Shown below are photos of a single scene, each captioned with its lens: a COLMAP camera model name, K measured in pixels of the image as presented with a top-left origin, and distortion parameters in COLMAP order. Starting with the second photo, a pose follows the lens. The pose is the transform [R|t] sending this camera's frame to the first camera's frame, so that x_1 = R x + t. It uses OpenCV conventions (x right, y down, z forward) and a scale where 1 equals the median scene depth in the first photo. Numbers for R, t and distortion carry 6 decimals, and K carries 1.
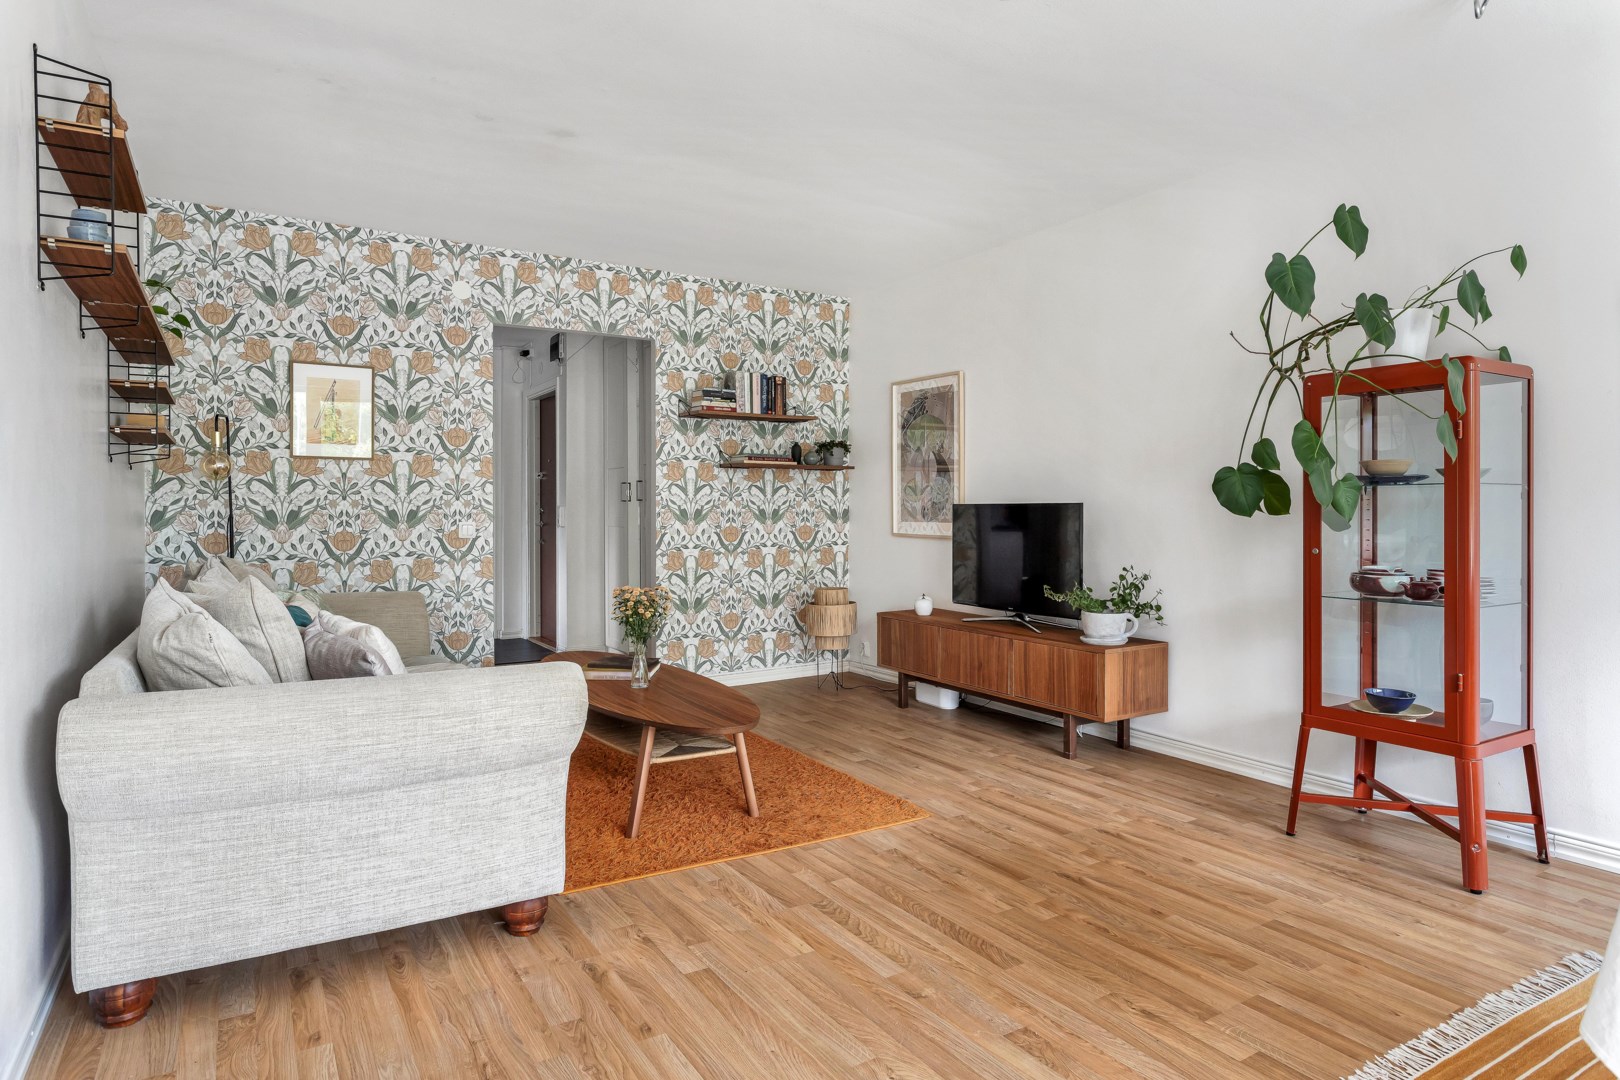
lens RADIAL K [[922.5, 0, 769.9], [0, 922.5, 520.8], [0, 0, 1]] dist [-0.010790, 0.001898]
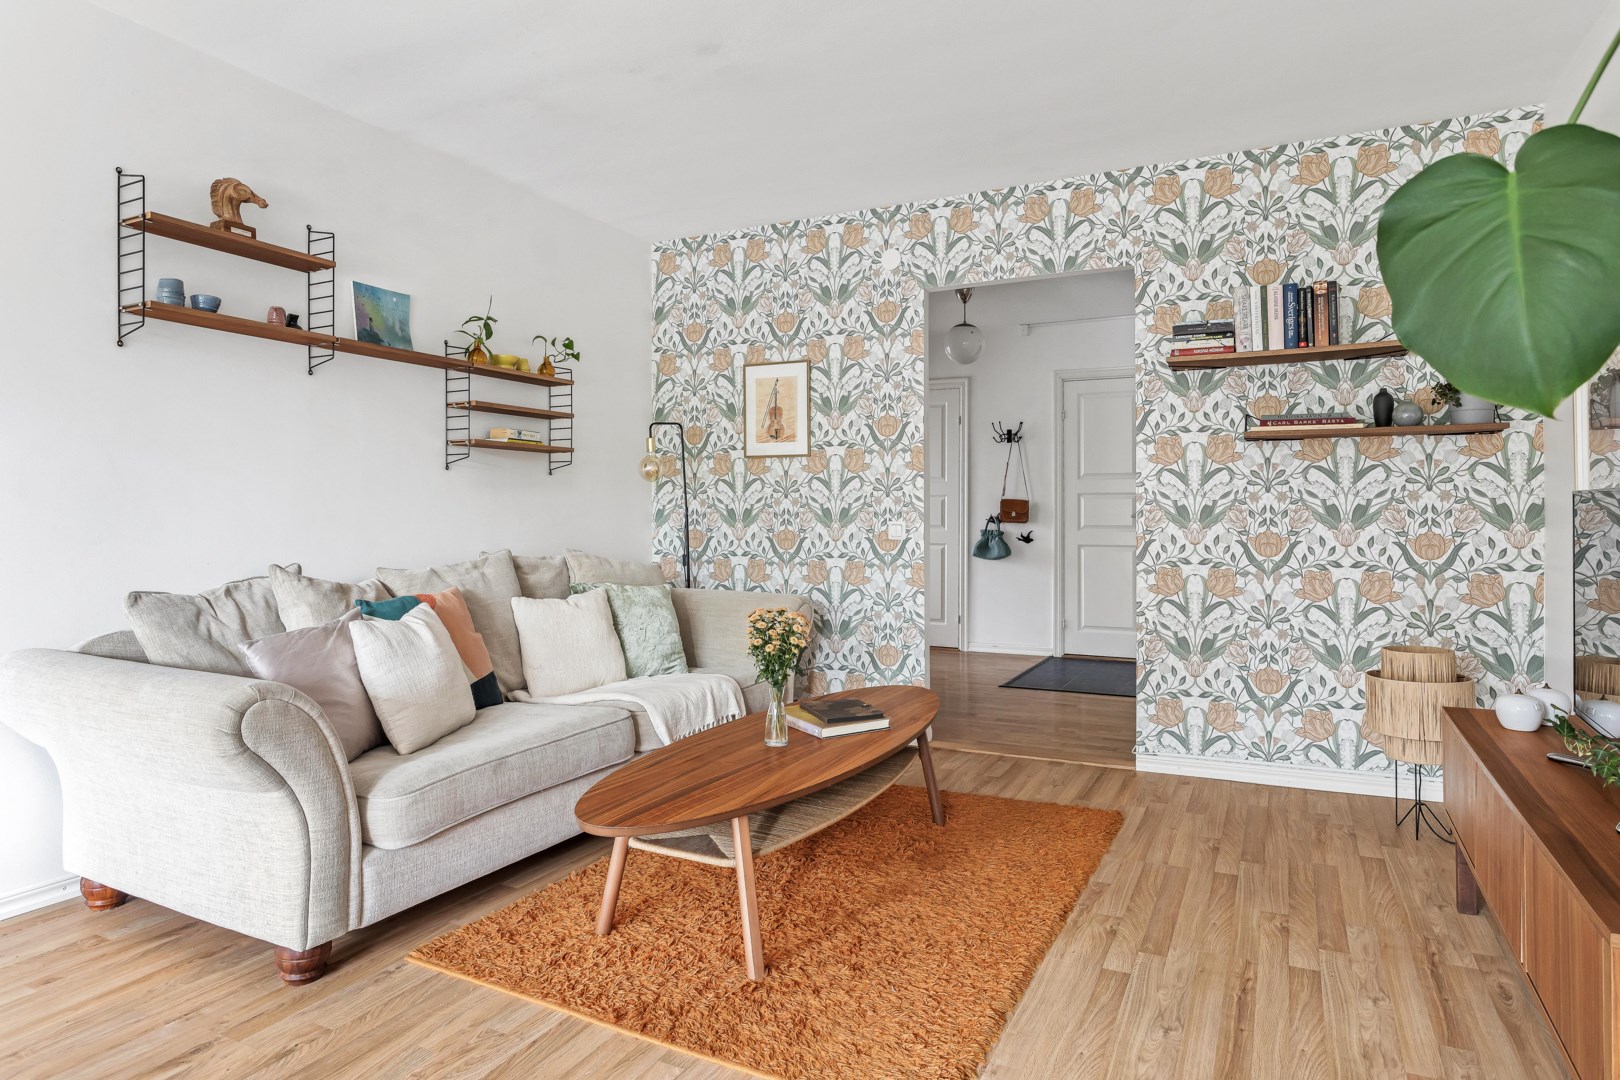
lens RADIAL K [[922.5, 0, 830.6], [0, 922.5, 514.6], [0, 0, 1]] dist [-0.010790, 0.001898]
pose [[0.554009, 0.000877, -0.832511, 0.370392], [-0.010248, 0.999931, -0.005766, 0.000554], [0.832448, 0.011726, 0.553979, 0.461886]]
